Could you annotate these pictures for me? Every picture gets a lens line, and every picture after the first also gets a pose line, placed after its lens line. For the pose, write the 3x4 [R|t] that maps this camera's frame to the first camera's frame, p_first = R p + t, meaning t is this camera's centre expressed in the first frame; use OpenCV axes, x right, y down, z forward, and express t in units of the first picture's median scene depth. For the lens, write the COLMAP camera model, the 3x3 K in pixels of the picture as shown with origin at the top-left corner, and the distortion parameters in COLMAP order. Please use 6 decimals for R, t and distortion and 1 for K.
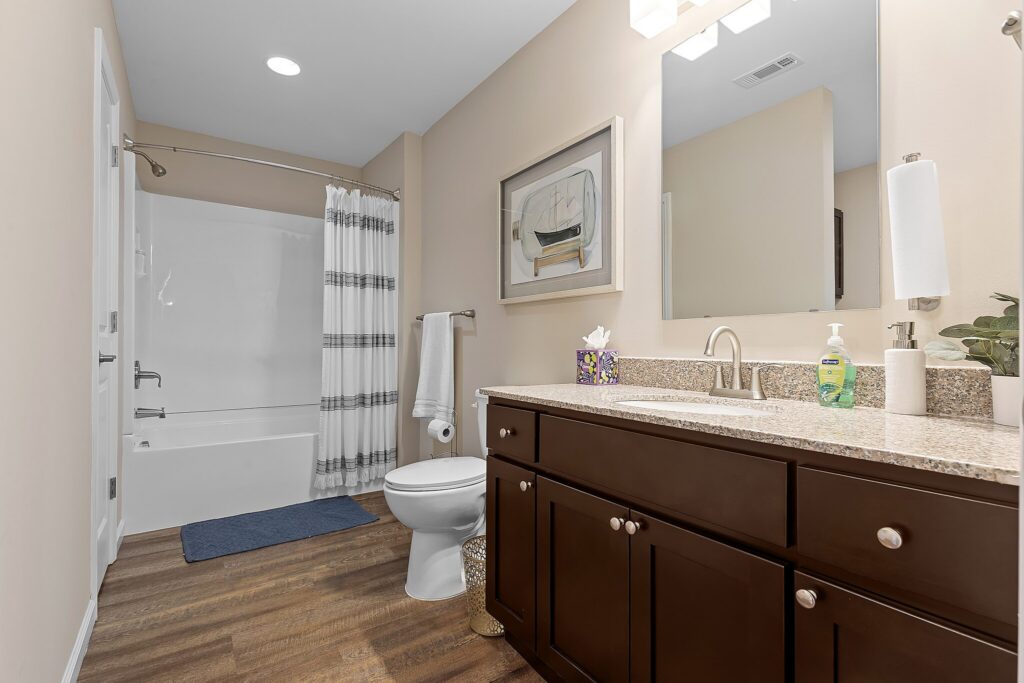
lens RADIAL K [[471.0, 0, 503.9], [0, 471.0, 341.9], [0, 0, 1]] dist [0.004359, 0.000124]
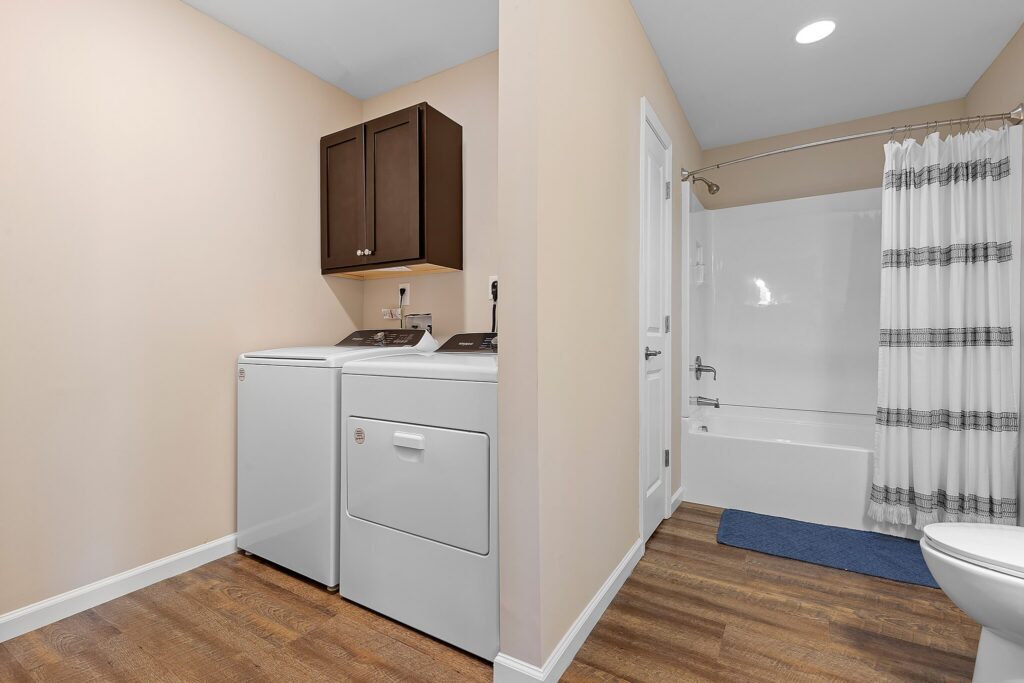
lens RADIAL K [[471.0, 0, 503.9], [0, 471.0, 341.9], [0, 0, 1]] dist [0.004359, 0.000124]
pose [[0.400296, -0.001518, -0.916385, 0.121363], [0.004538, 0.999990, 0.000326, 0.001604], [0.916375, -0.004289, 0.400299, 0.102162]]
